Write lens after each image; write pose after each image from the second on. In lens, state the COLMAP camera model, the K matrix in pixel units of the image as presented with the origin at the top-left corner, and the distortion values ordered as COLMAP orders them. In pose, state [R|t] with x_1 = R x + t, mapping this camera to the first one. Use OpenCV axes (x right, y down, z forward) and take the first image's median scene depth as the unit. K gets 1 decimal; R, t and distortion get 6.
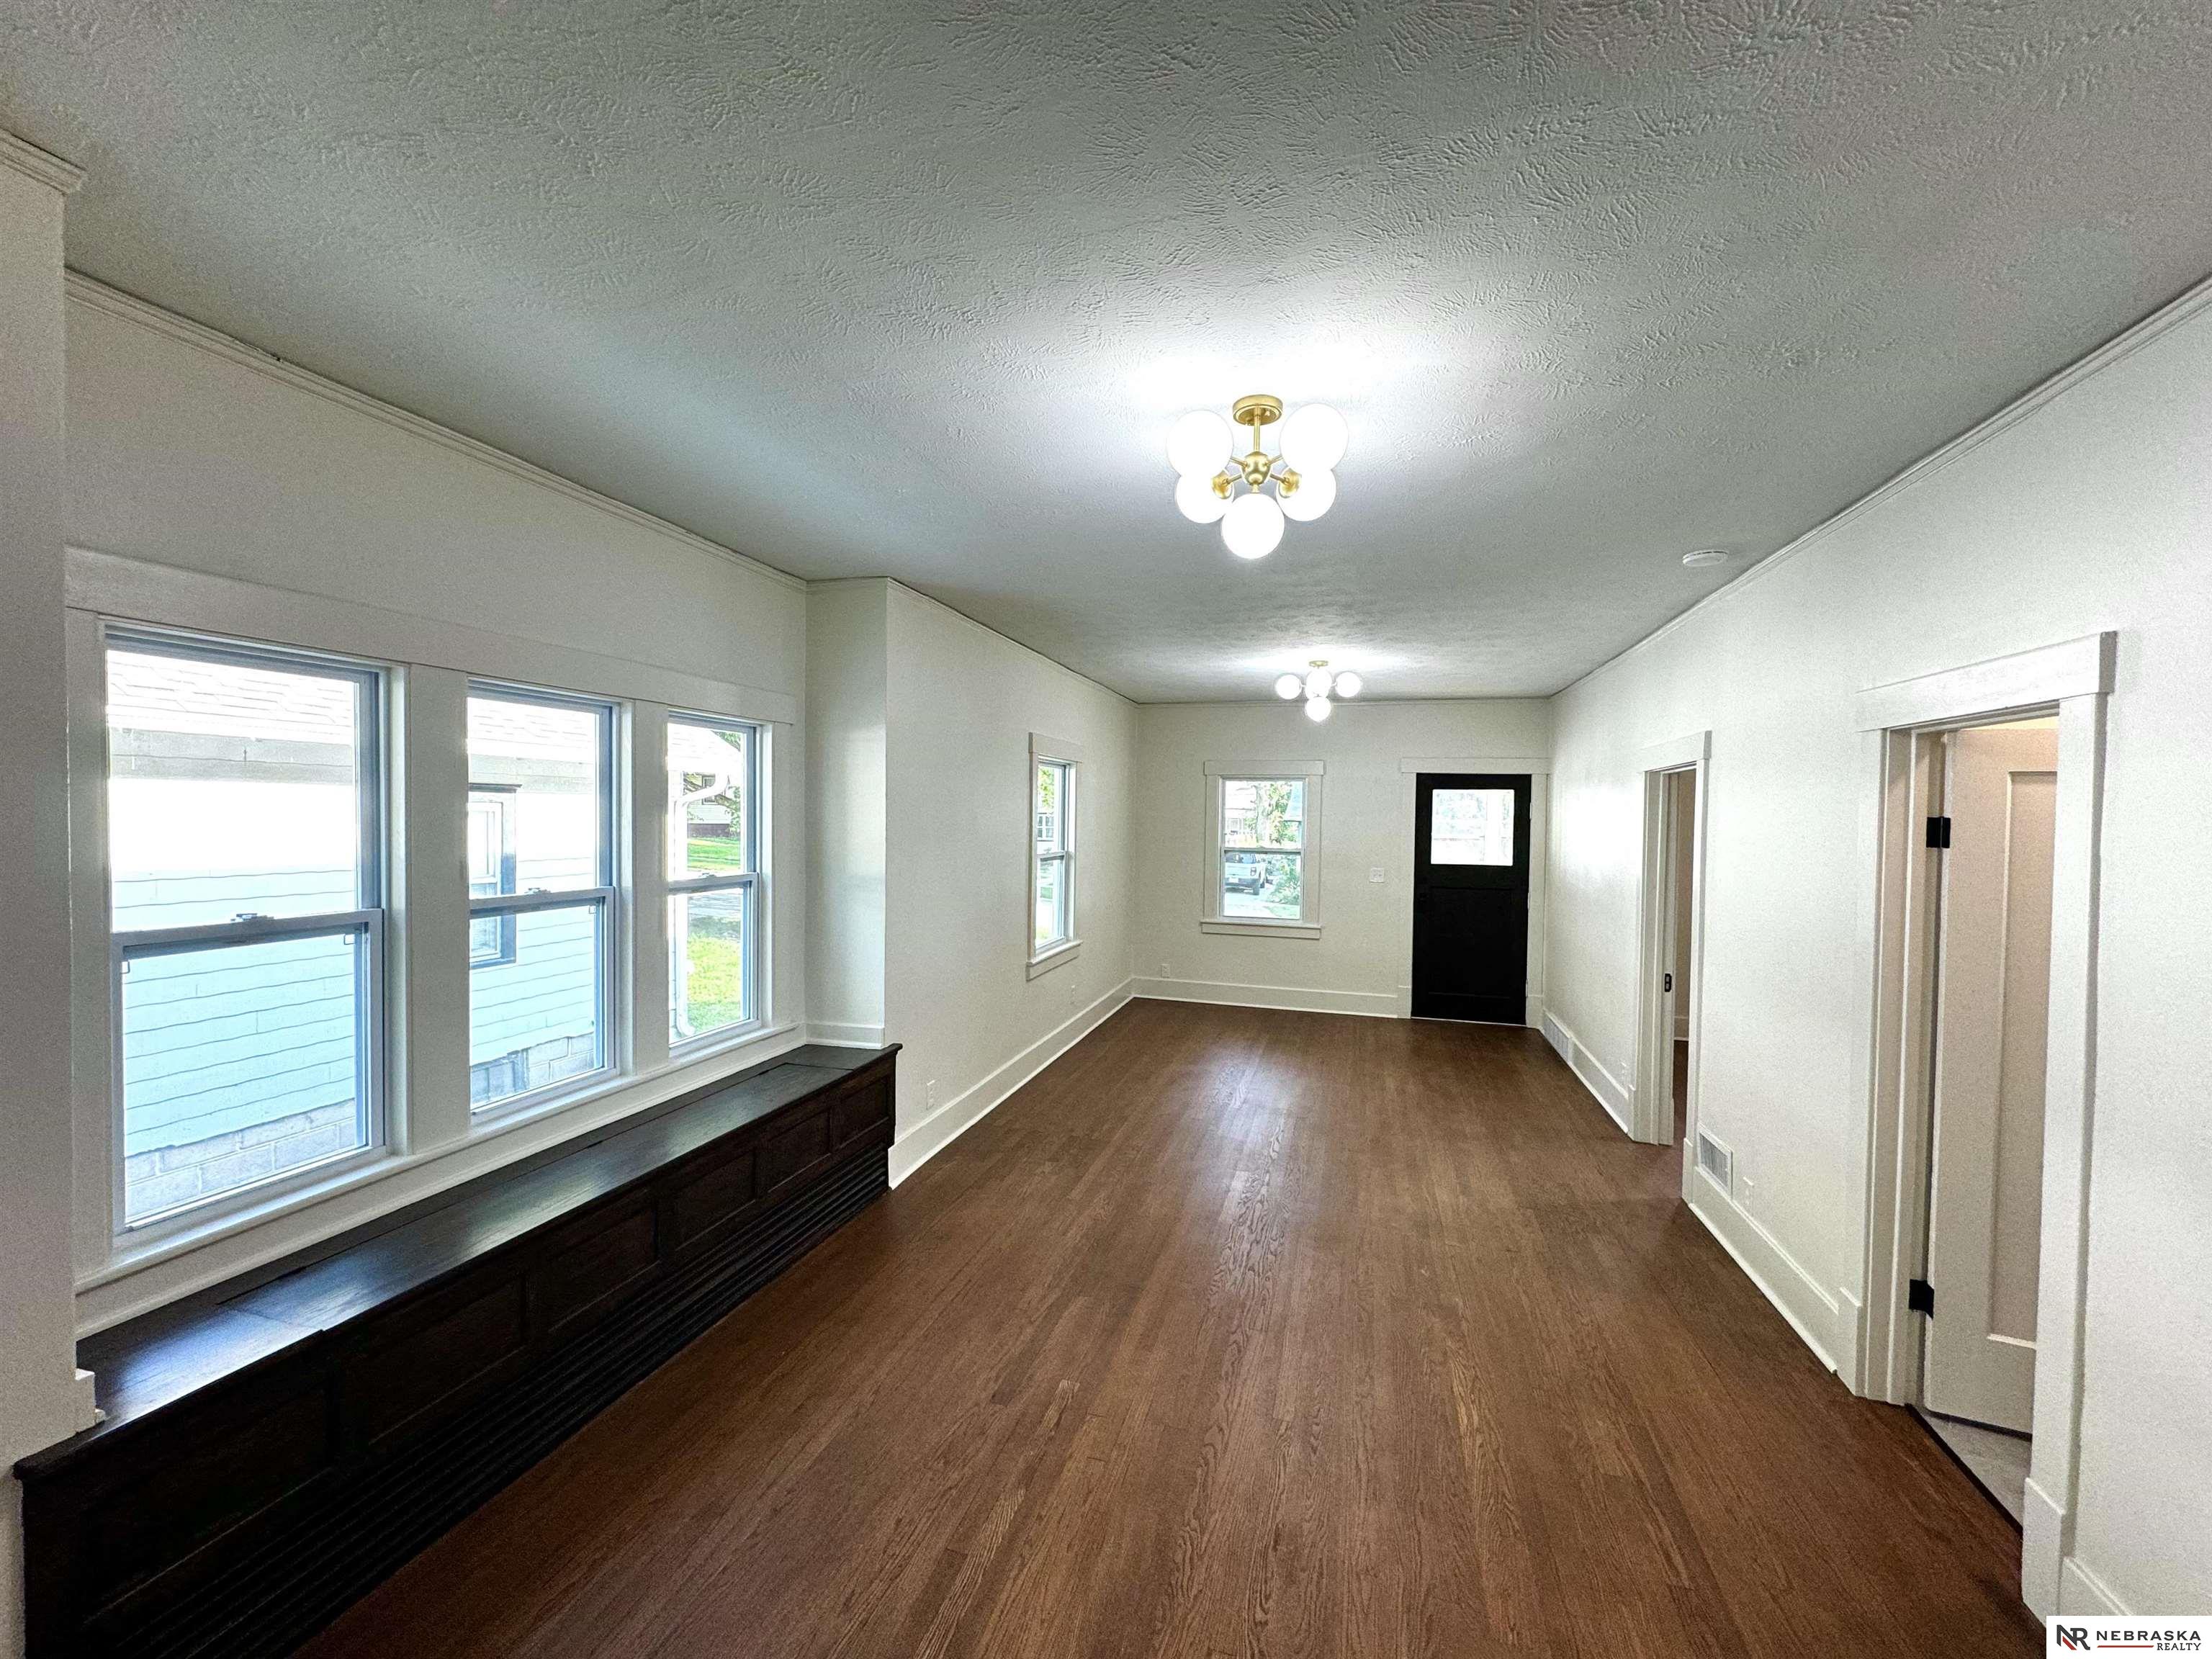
lens RADIAL K [[882.9, 0, 1103.7], [0, 882.9, 832.9], [0, 0, 1]] dist [0.001152, 0.000324]
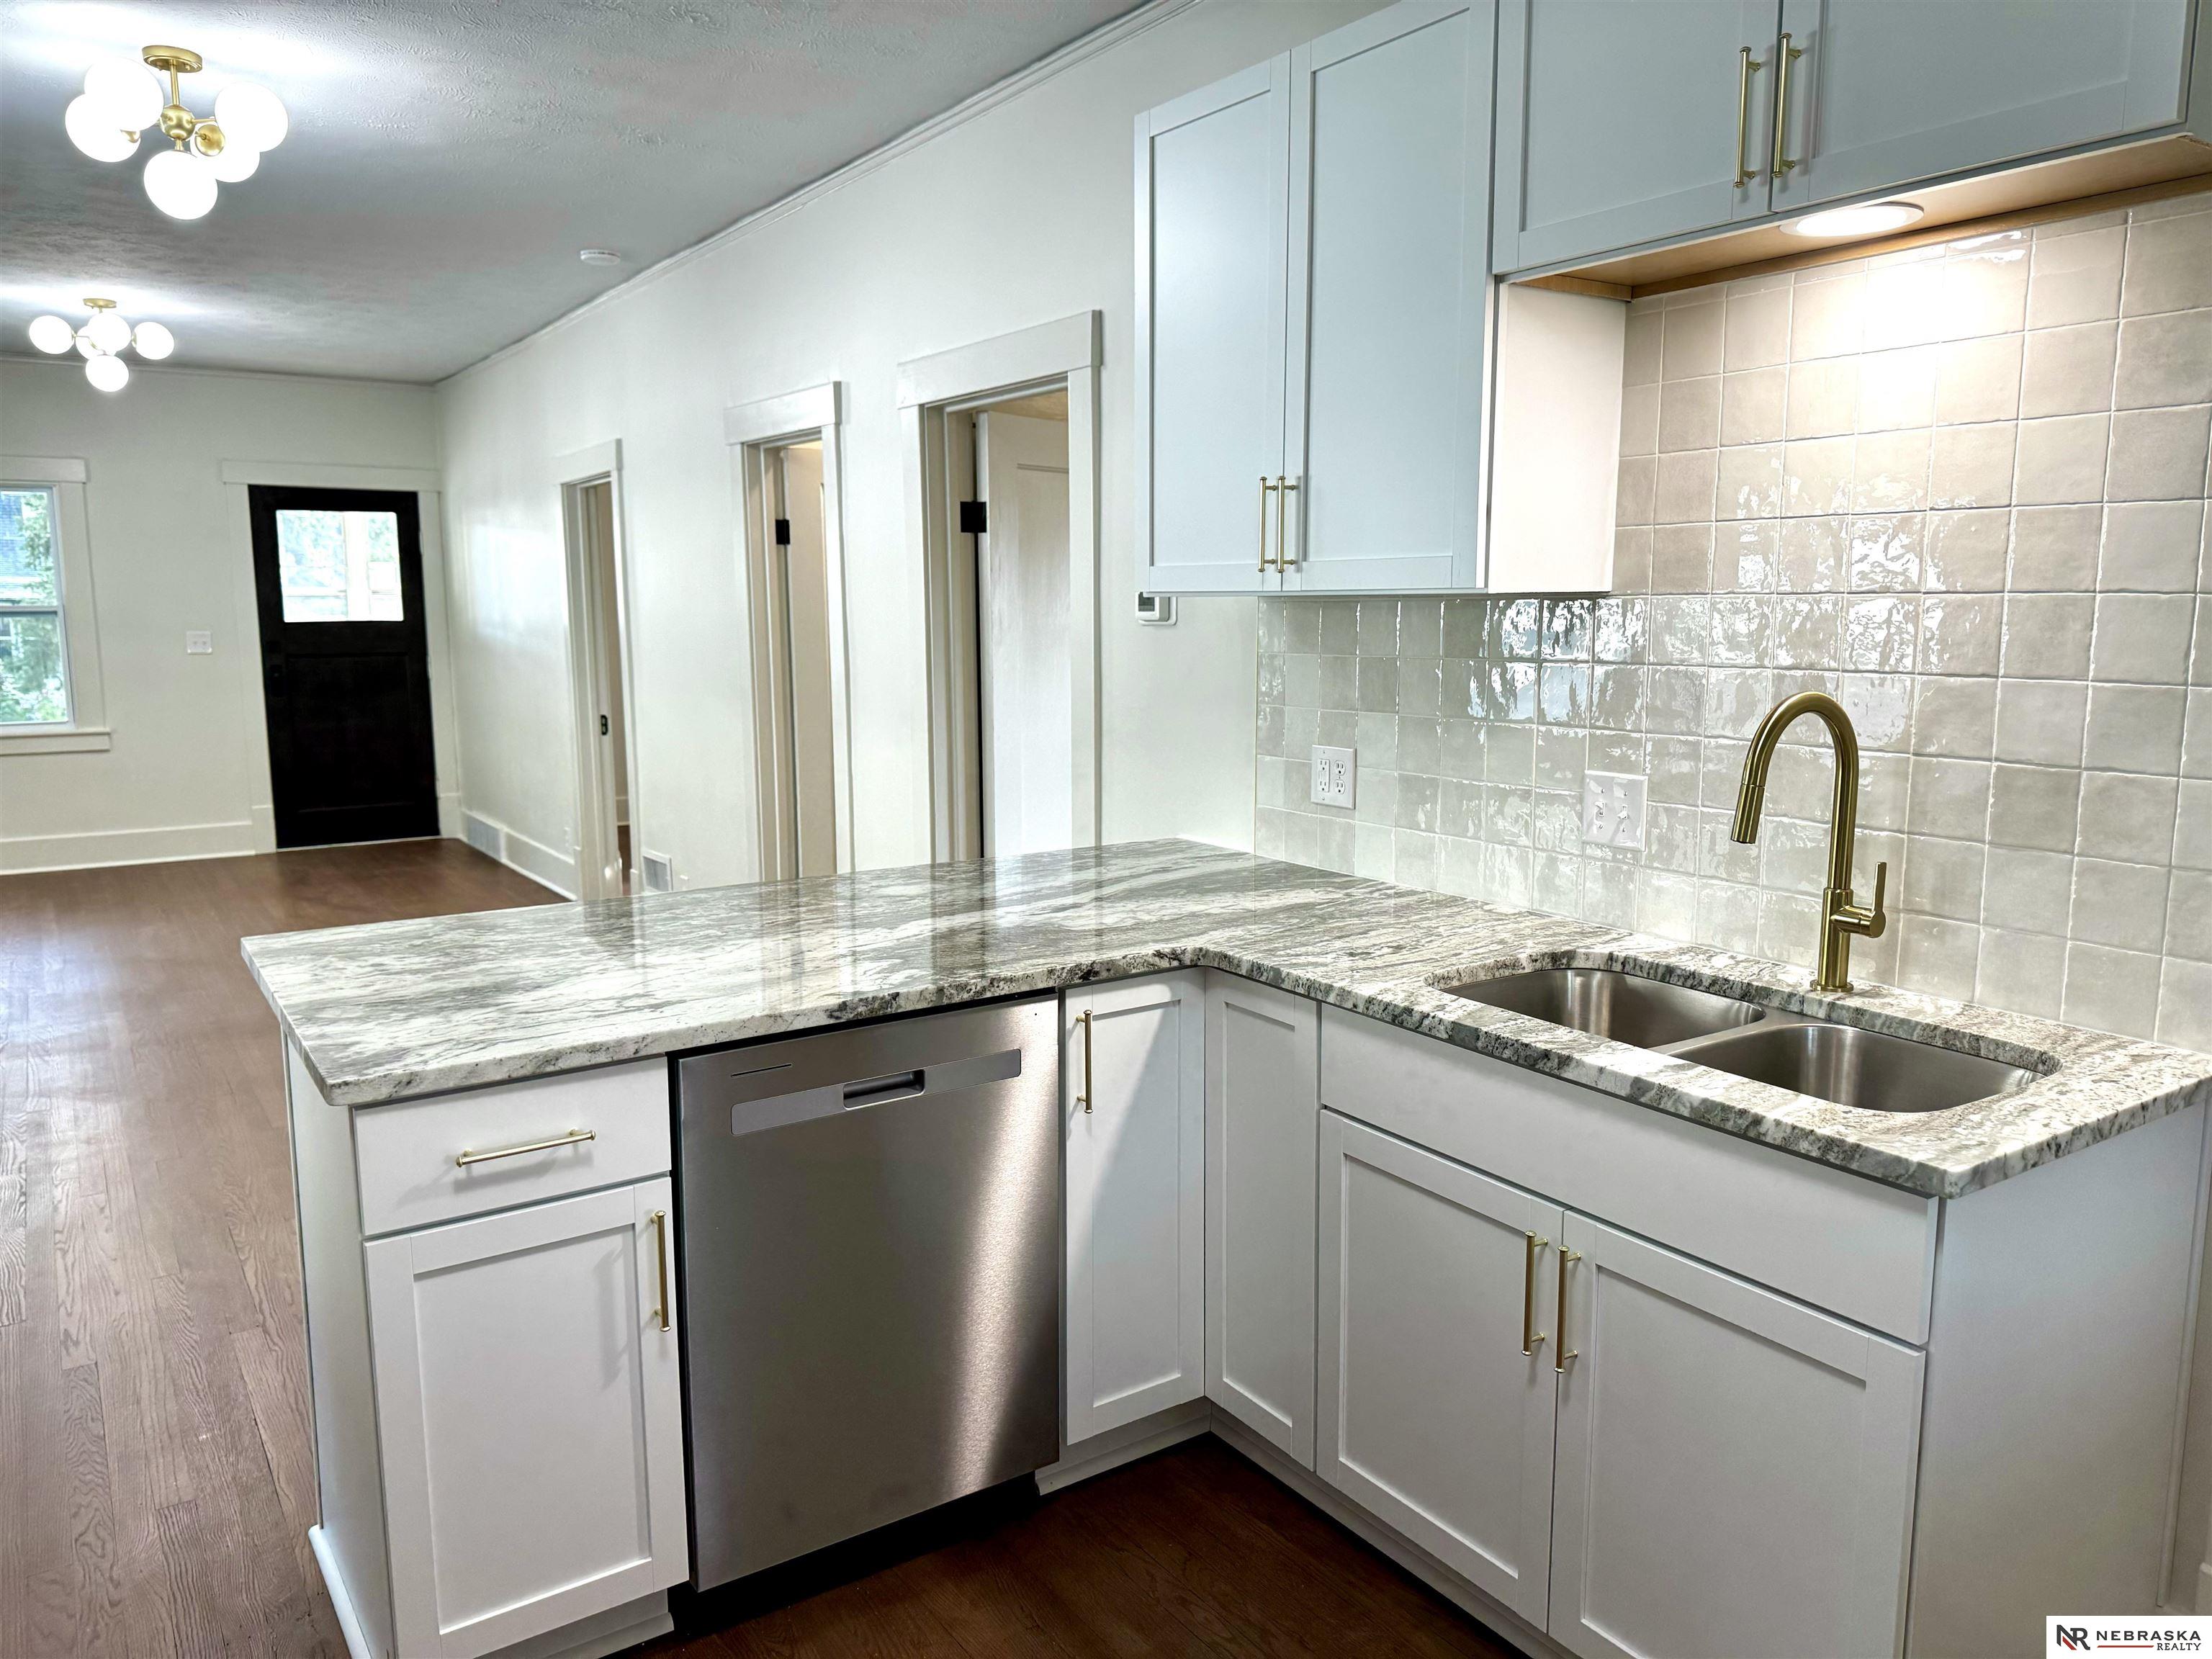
lens RADIAL K [[1556.2, 0, 1103.6], [0, 1556.2, 831.8], [0, 0, 1]] dist [0.075750, -0.113474]
pose [[0.637327, -0.130097, 0.759532, -0.259685], [0.029122, 0.989008, 0.144966, 0.058506], [-0.770043, -0.070272, 0.634110, -0.405932]]
